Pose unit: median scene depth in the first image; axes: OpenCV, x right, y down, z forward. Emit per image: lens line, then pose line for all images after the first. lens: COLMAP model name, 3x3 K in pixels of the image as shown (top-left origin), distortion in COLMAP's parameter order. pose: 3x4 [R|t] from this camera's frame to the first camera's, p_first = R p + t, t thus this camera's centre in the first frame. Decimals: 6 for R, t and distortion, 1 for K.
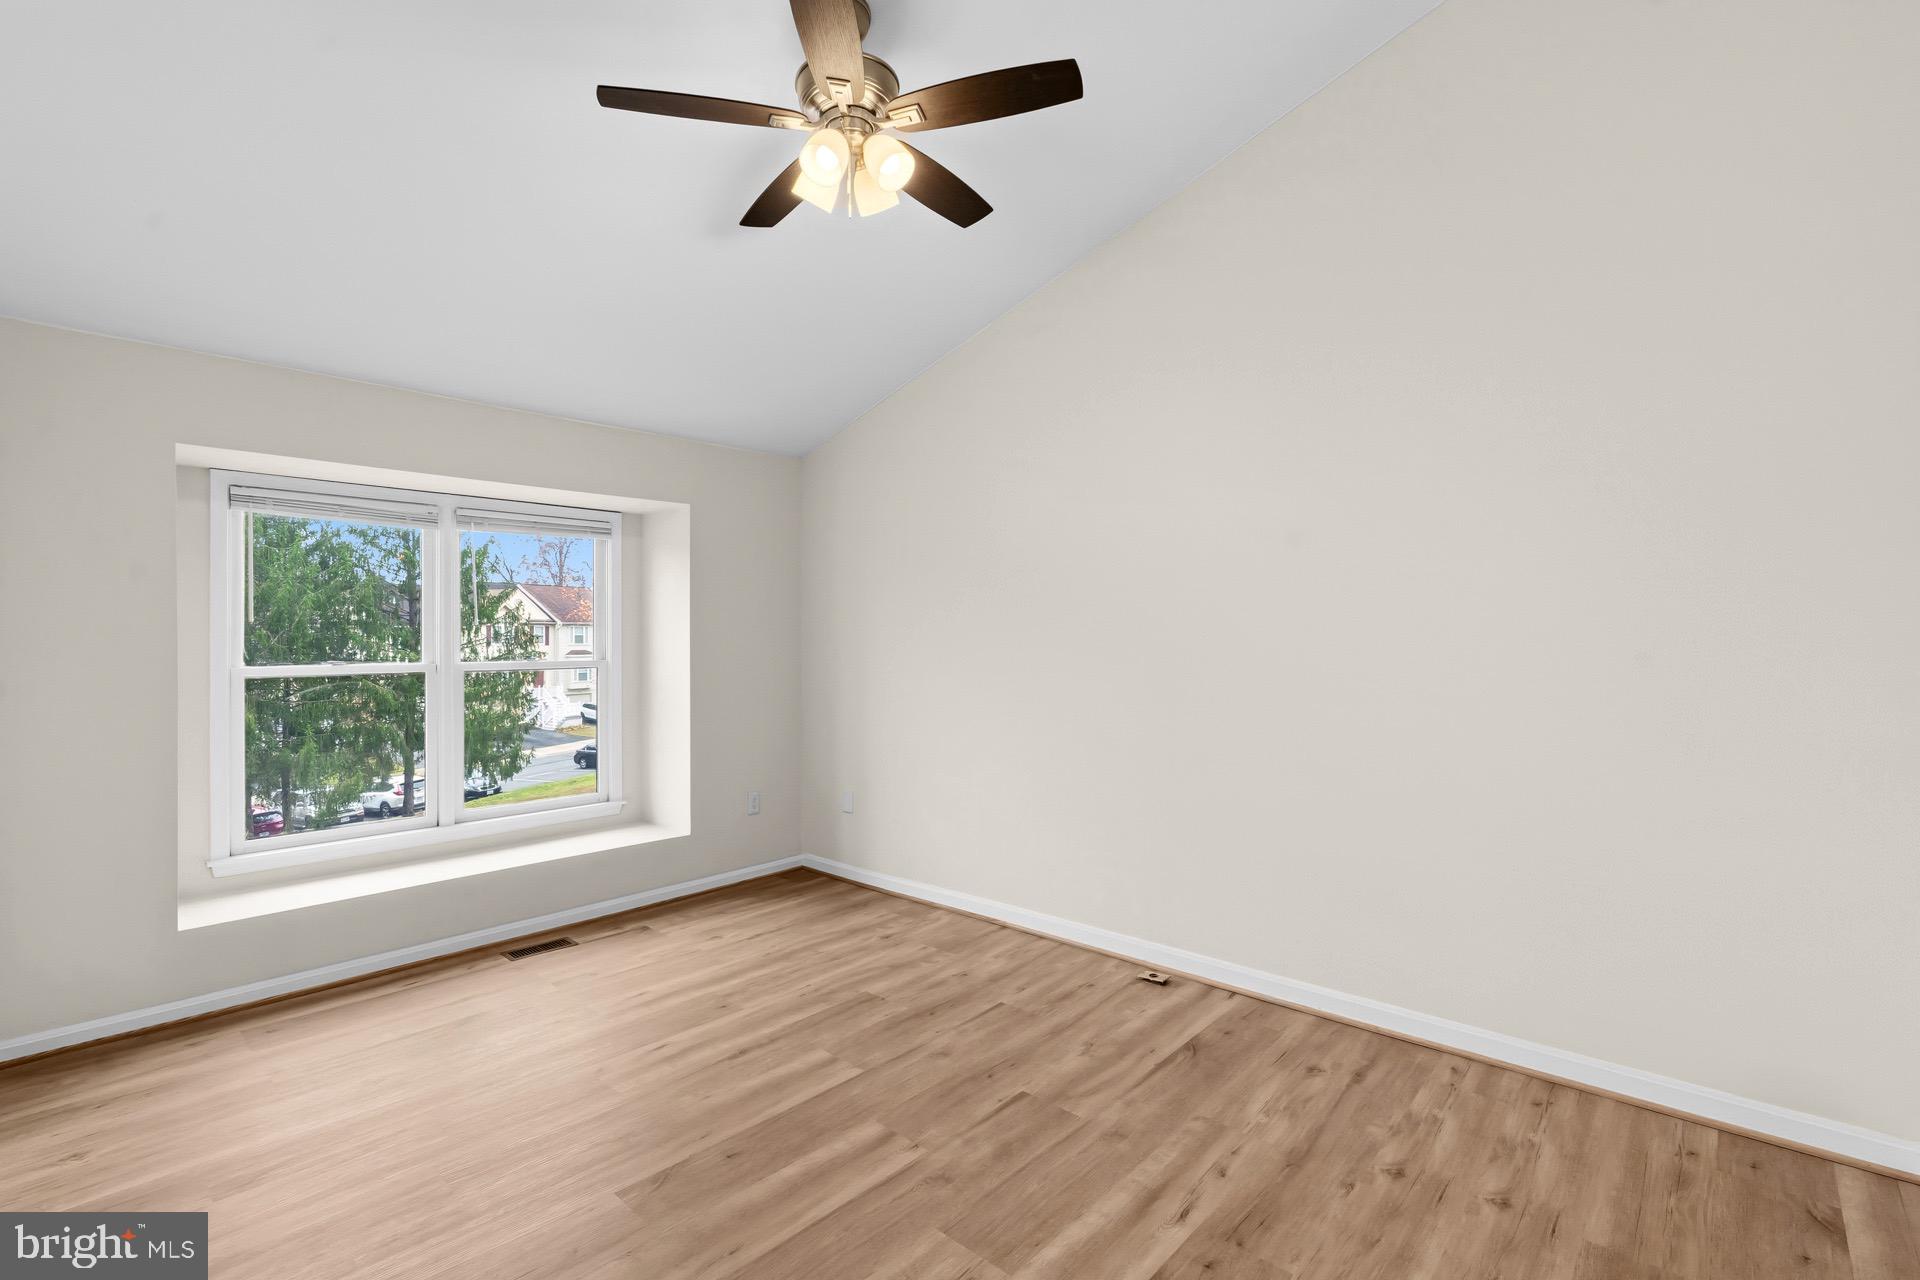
lens RADIAL K [[890.4, 0, 956.5], [0, 890.4, 635.5], [0, 0, 1]] dist [-0.056786, 0.021367]
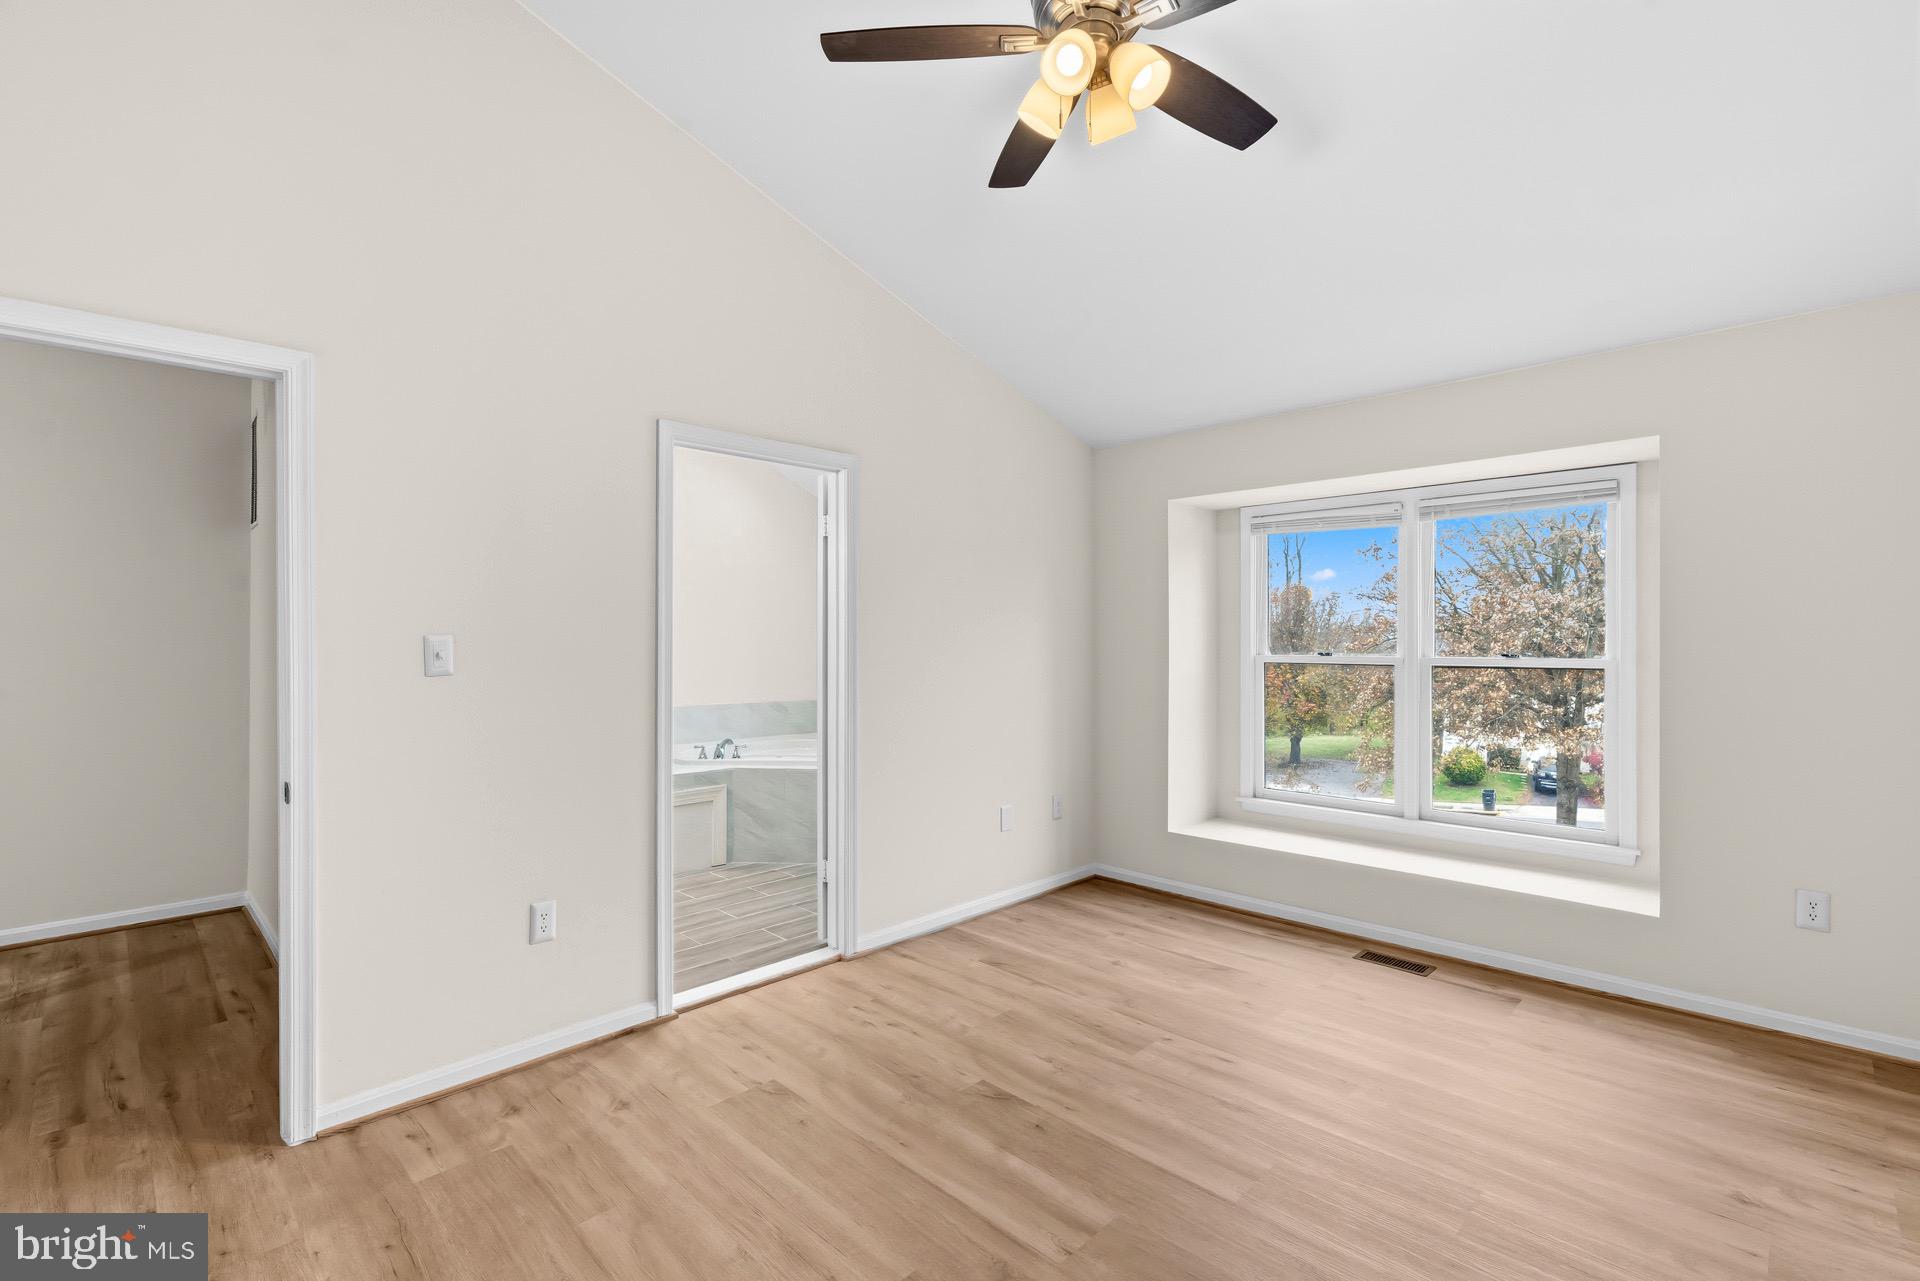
lens RADIAL K [[878.3, 0, 977.3], [0, 878.3, 628.1], [0, 0, 1]] dist [0.001188, -0.000396]
pose [[-0.058360, -0.007043, -0.998271, 0.514310], [0.004705, 0.999962, -0.007330, 0.004419], [0.998285, -0.005124, -0.058325, 0.636784]]
